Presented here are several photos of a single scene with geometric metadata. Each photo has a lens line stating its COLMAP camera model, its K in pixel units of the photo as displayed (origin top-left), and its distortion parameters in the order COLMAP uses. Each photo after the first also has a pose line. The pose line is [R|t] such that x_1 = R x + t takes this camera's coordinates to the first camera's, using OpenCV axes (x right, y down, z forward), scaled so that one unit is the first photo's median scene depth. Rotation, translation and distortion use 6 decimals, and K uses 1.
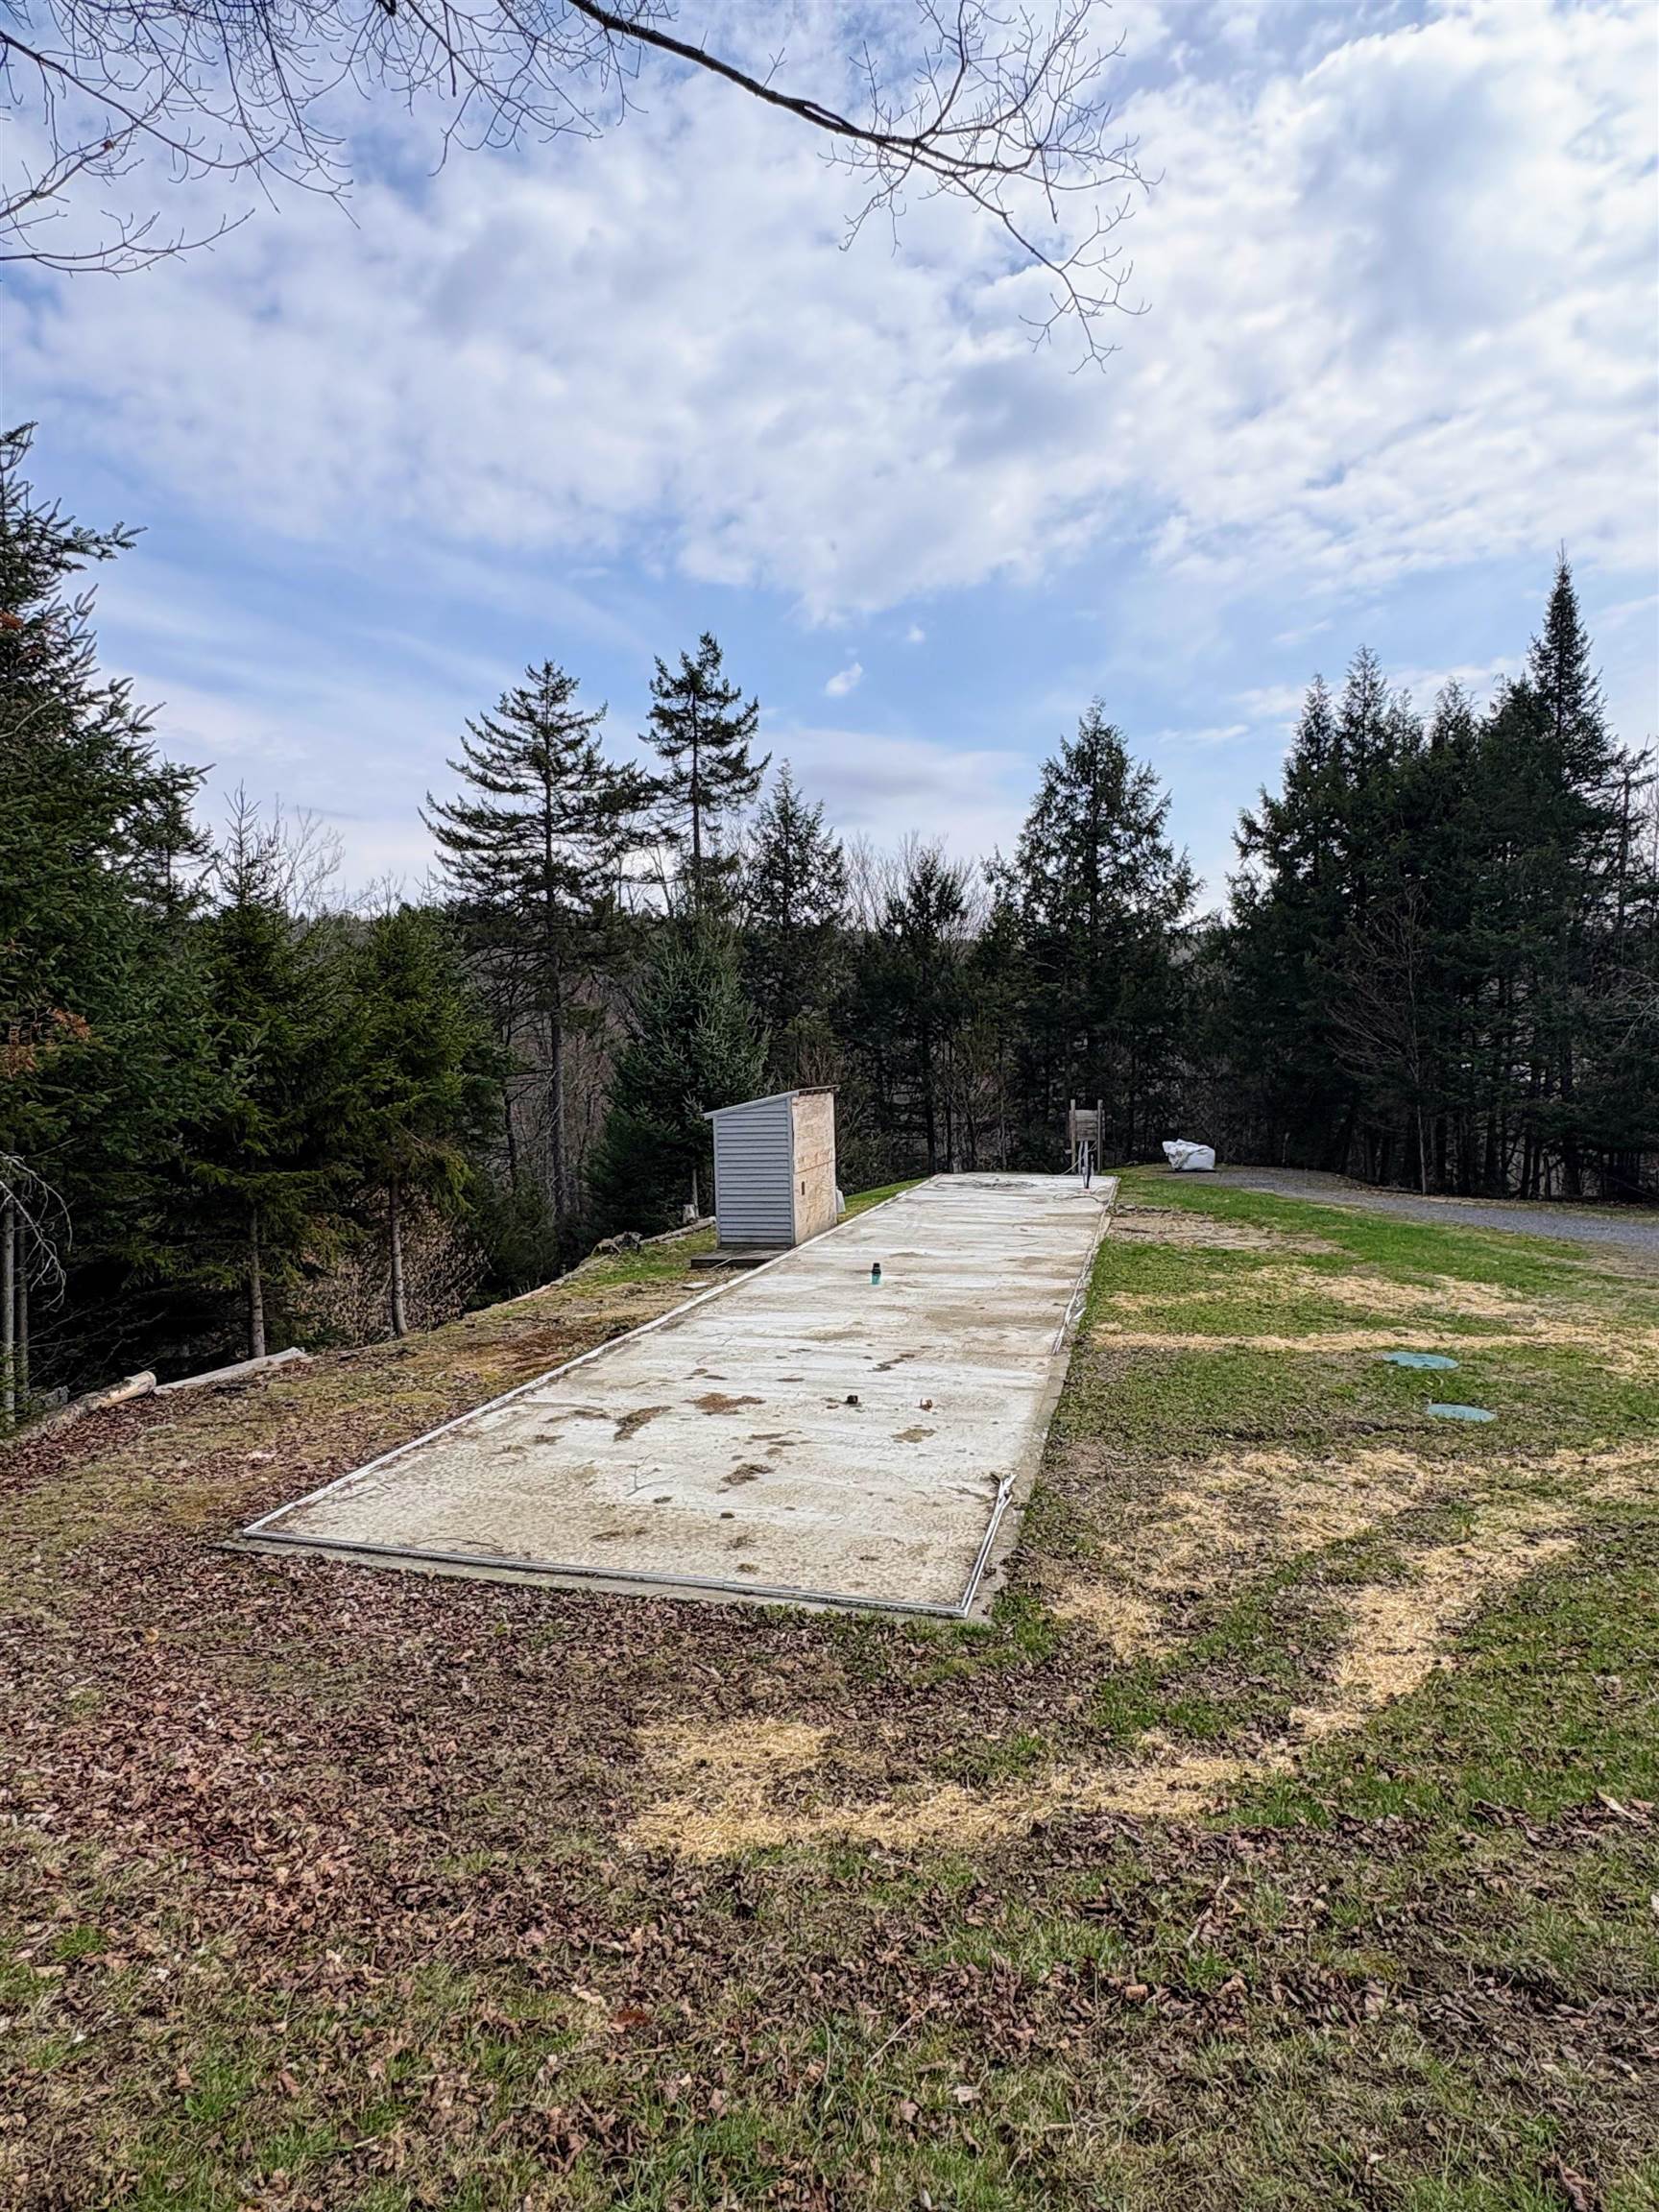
lens RADIAL K [[1175.3, 0, 829.9], [0, 1175.3, 1103.0], [0, 0, 1]] dist [-0.003155, -0.000249]
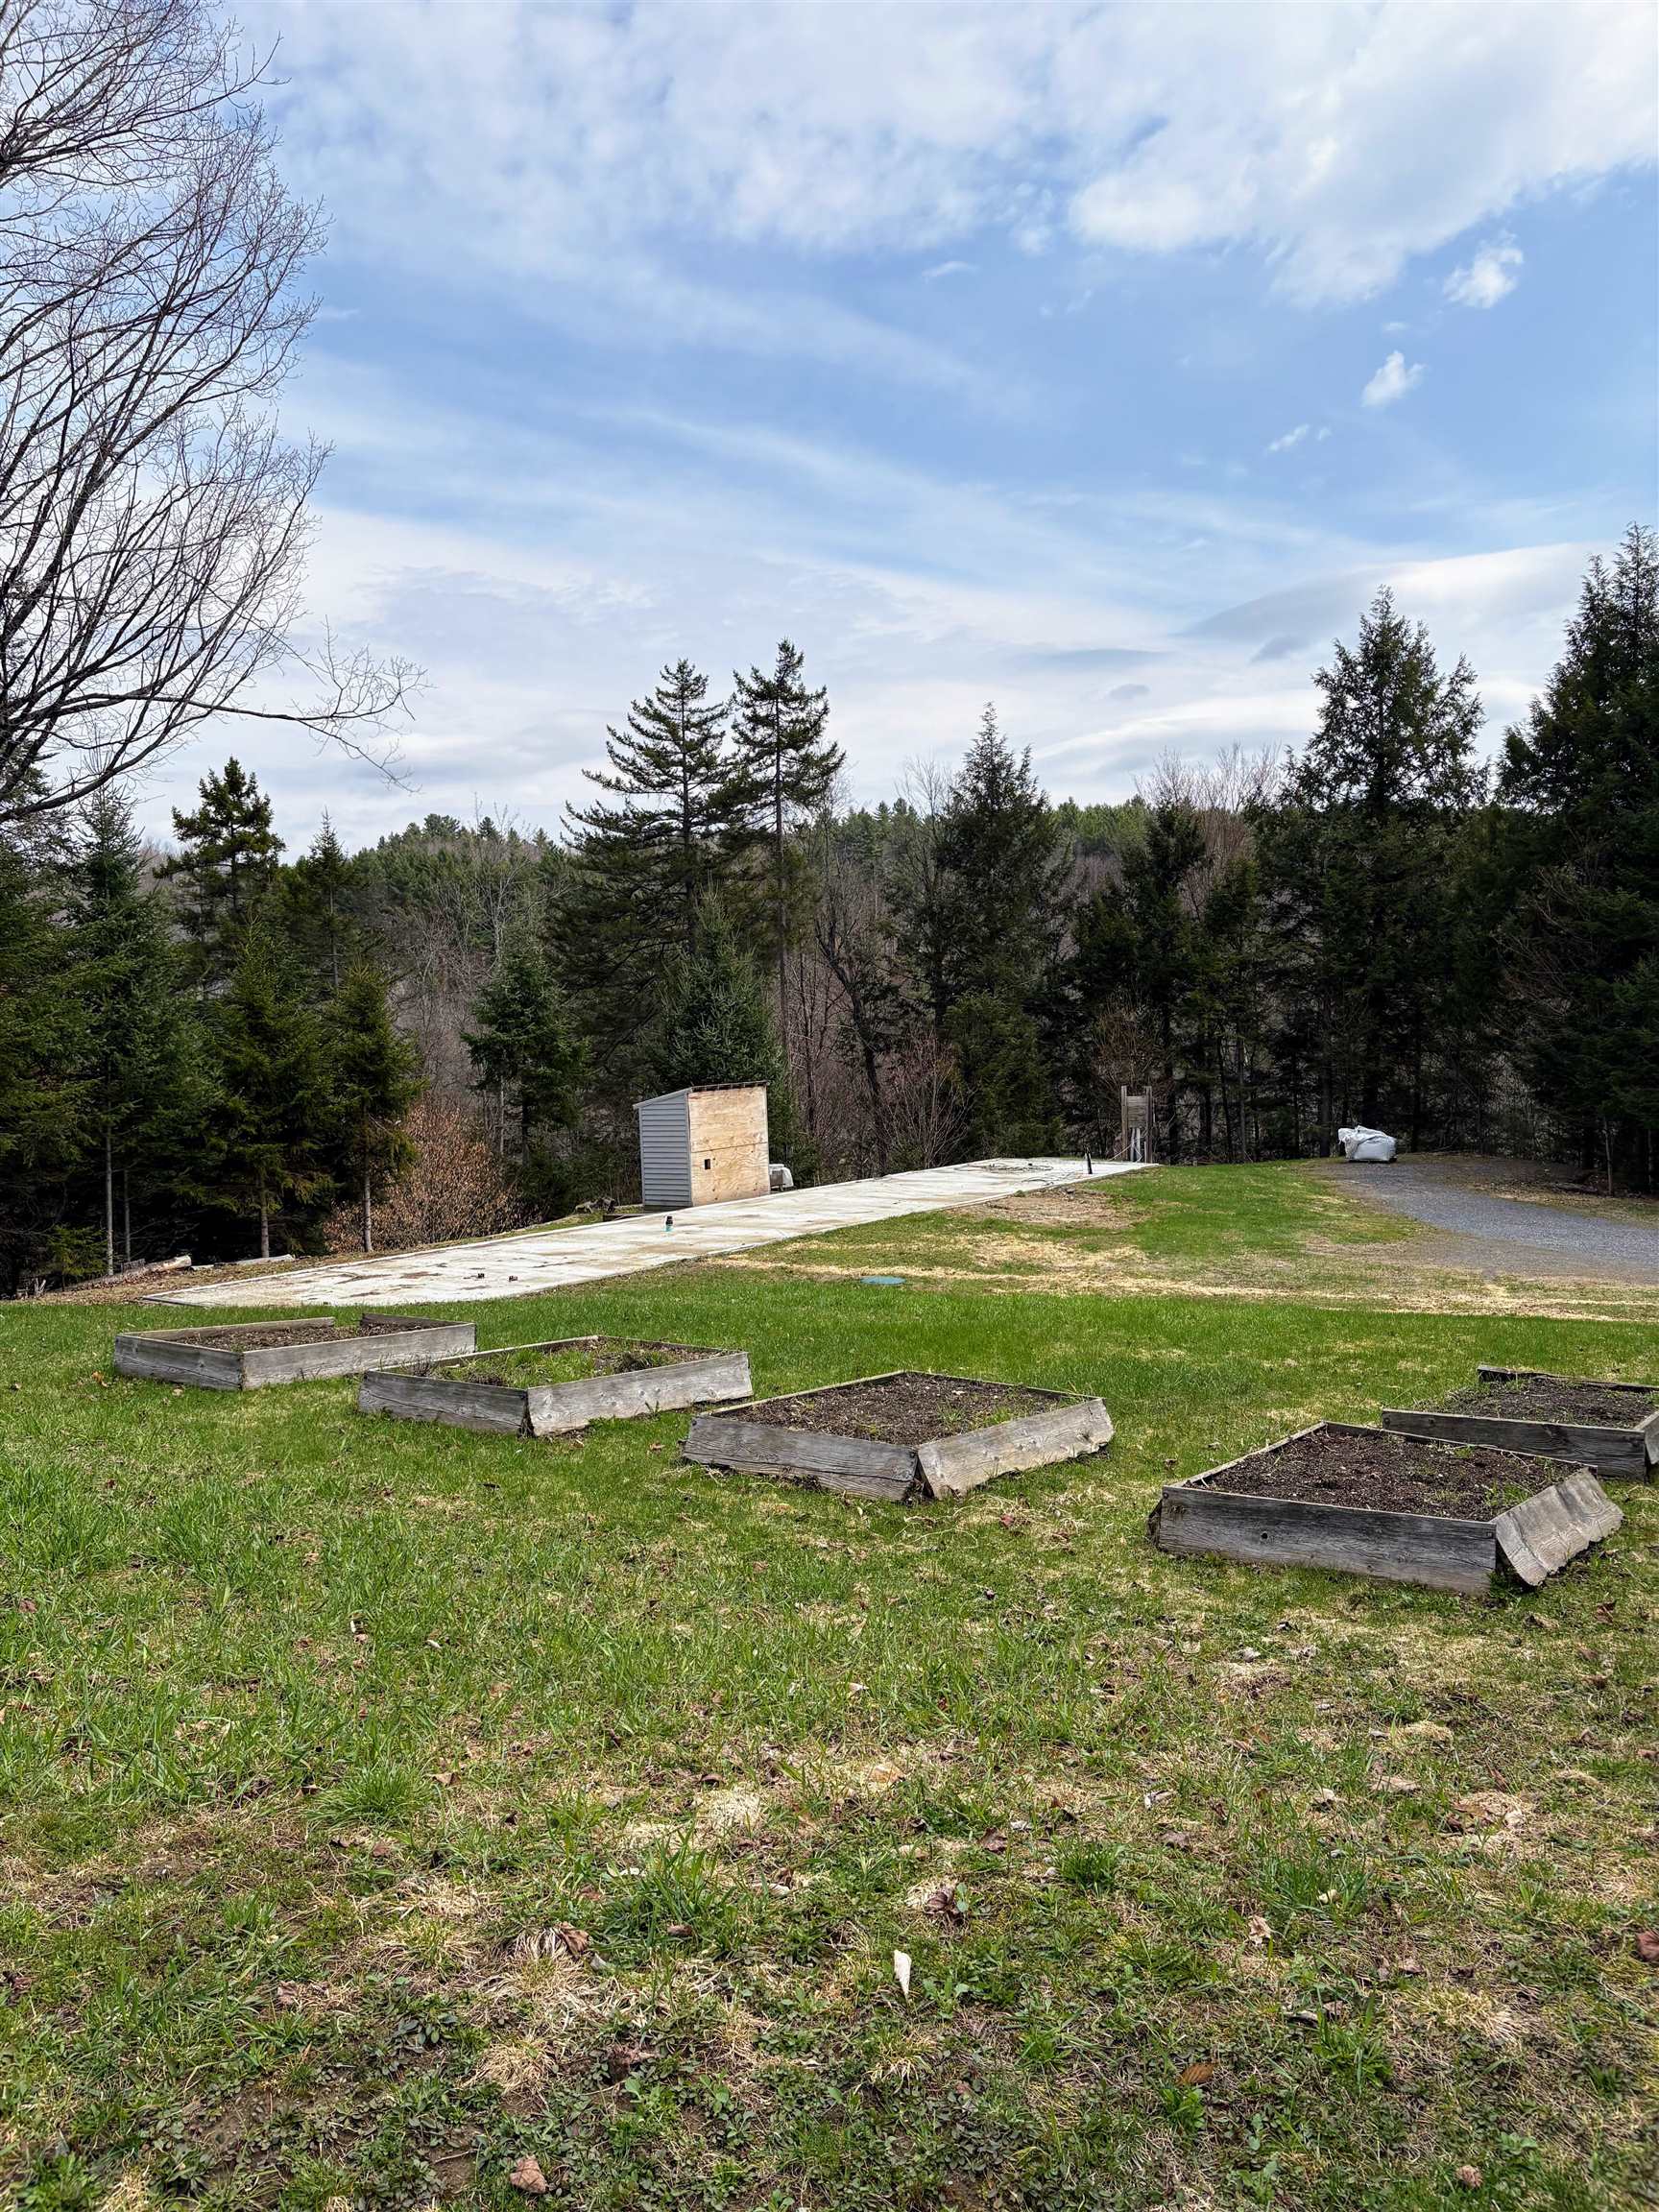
lens RADIAL K [[1648.3, 0, 833.7], [0, 1648.3, 1093.4], [0, 0, 1]] dist [0.007235, -0.001728]
pose [[0.936594, 0.000534, -0.350417, 0.420299], [0.005402, 0.999858, 0.015963, -0.017626], [0.350375, -0.016843, 0.936458, -0.344258]]
